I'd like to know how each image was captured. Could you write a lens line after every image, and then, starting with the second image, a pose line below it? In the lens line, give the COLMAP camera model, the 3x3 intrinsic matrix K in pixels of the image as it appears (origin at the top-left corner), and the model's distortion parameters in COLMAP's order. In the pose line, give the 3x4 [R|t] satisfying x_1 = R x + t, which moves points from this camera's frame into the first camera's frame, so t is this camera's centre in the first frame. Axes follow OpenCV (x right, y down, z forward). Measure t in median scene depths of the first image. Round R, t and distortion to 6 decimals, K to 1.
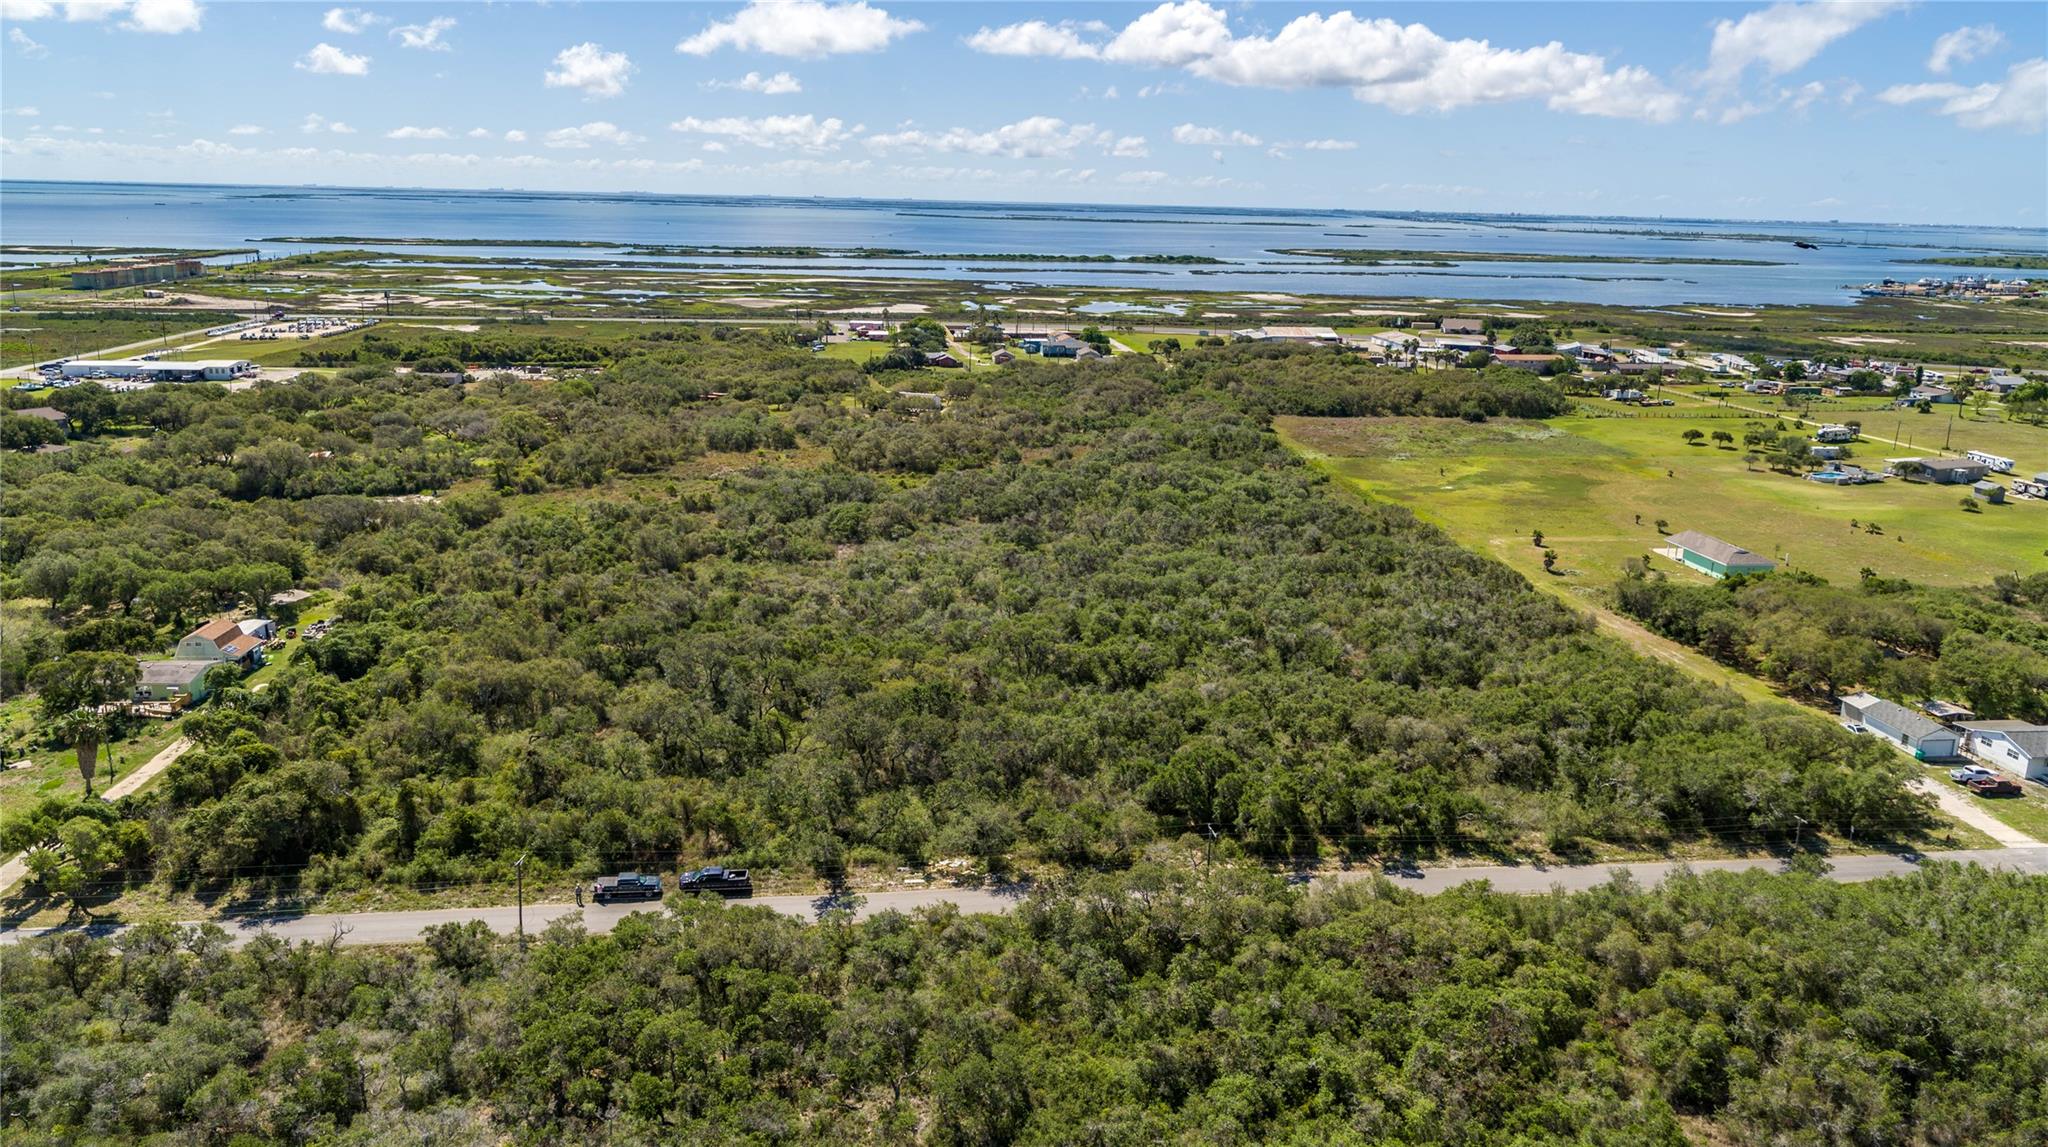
lens RADIAL K [[1403.8, 0, 1029.6], [0, 1403.8, 565.1], [0, 0, 1]] dist [0.001272, -0.003182]
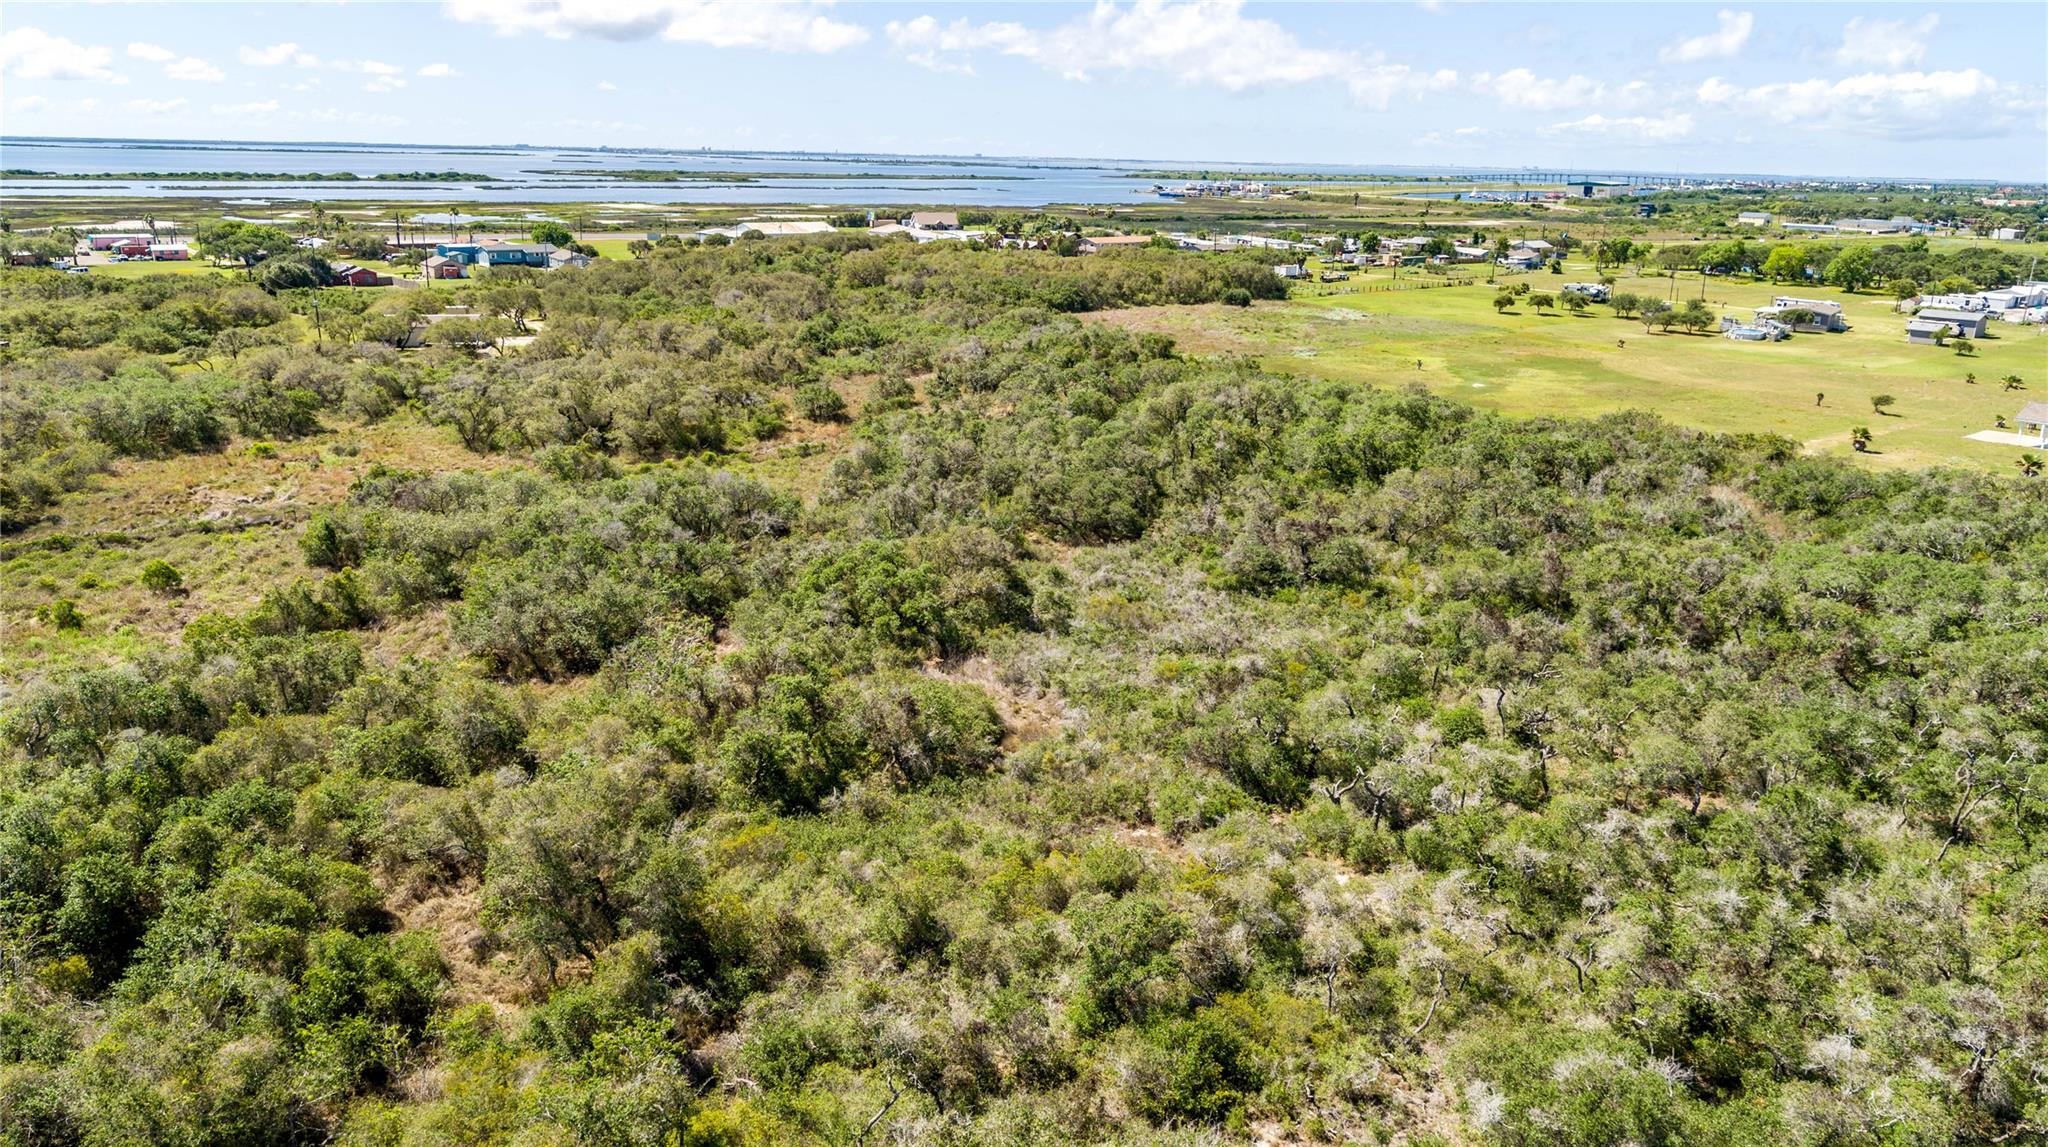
lens RADIAL K [[1403.8, 0, 1029.6], [0, 1403.8, 565.1], [0, 0, 1]] dist [0.001272, -0.003182]
pose [[0.851200, -0.151933, 0.502370, -0.049675], [0.131124, 0.988391, 0.076748, -0.011118], [-0.508199, 0.000545, 0.861240, 0.120108]]
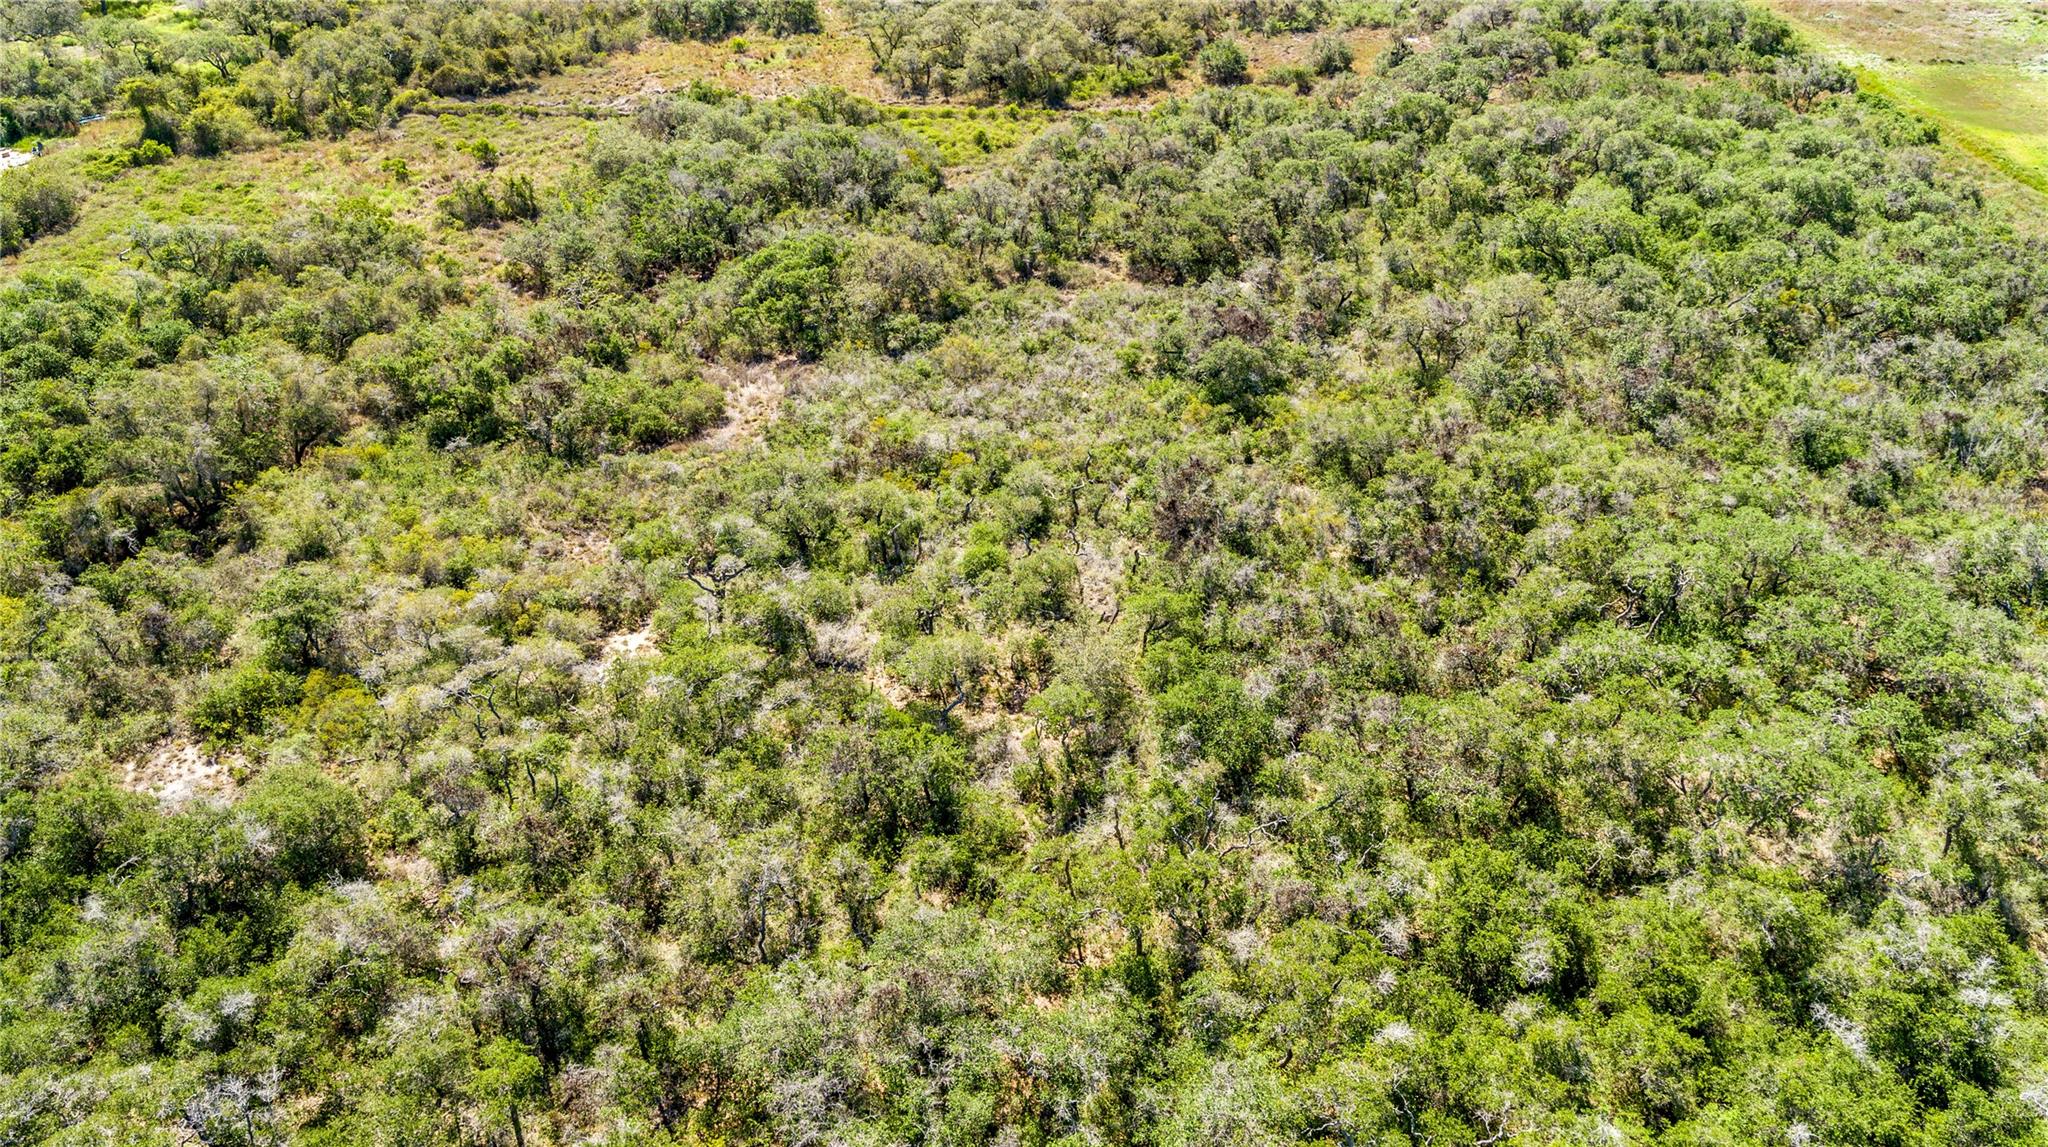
lens RADIAL K [[1403.8, 0, 1029.6], [0, 1403.8, 565.1], [0, 0, 1]] dist [0.001272, -0.003182]
pose [[0.988204, 0.065114, -0.138613, -0.000327], [-0.017500, 0.947193, 0.320187, -0.015399], [0.152142, -0.313984, 0.937159, 0.109585]]
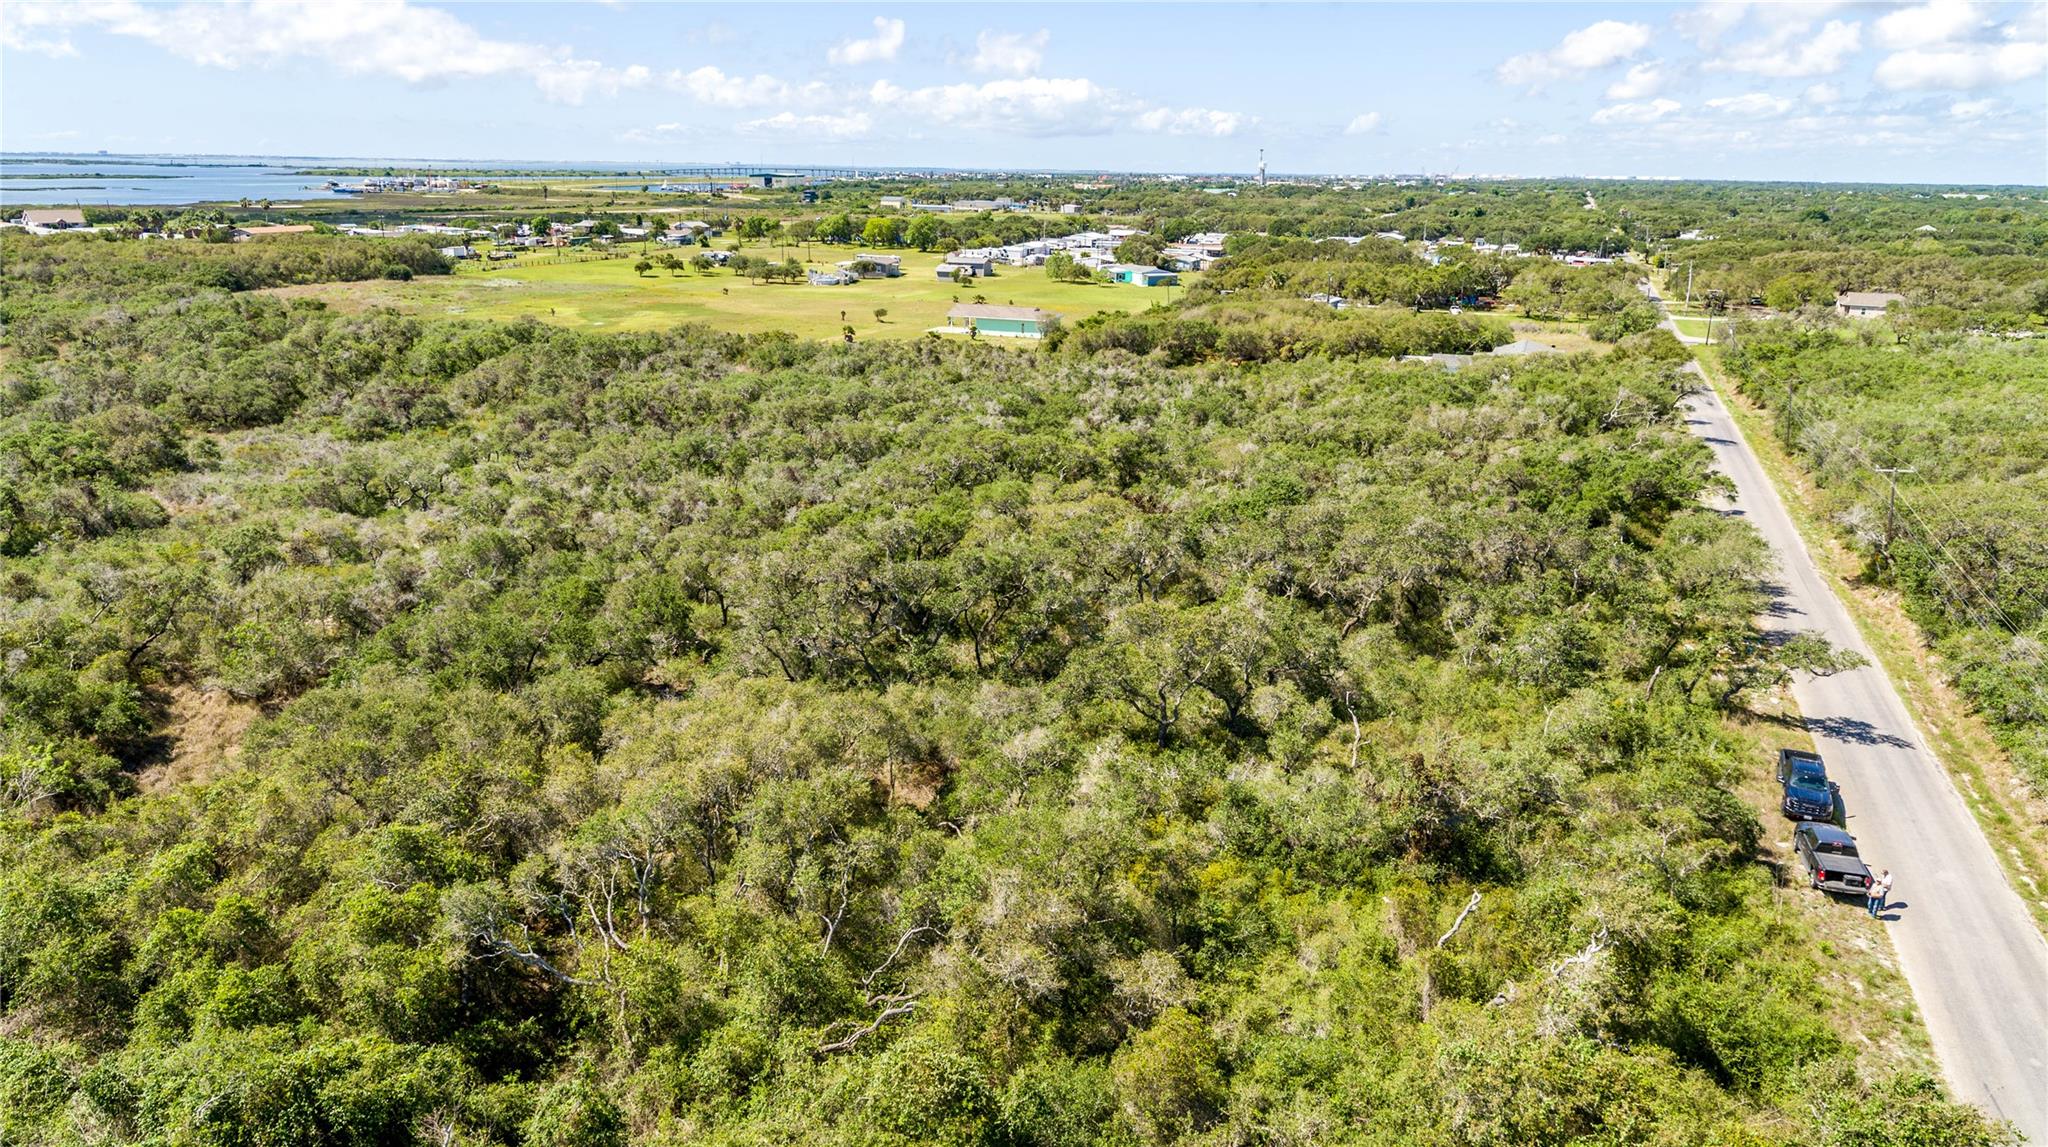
lens RADIAL K [[1396.4, 0, 1021.1], [0, 1396.4, 587.5], [0, 0, 1]] dist [0.005329, -0.003298]
pose [[0.473675, -0.269118, 0.838575, -0.069083], [0.218296, 0.958332, 0.184245, -0.000936], [-0.853217, 0.095785, 0.512685, 0.085721]]
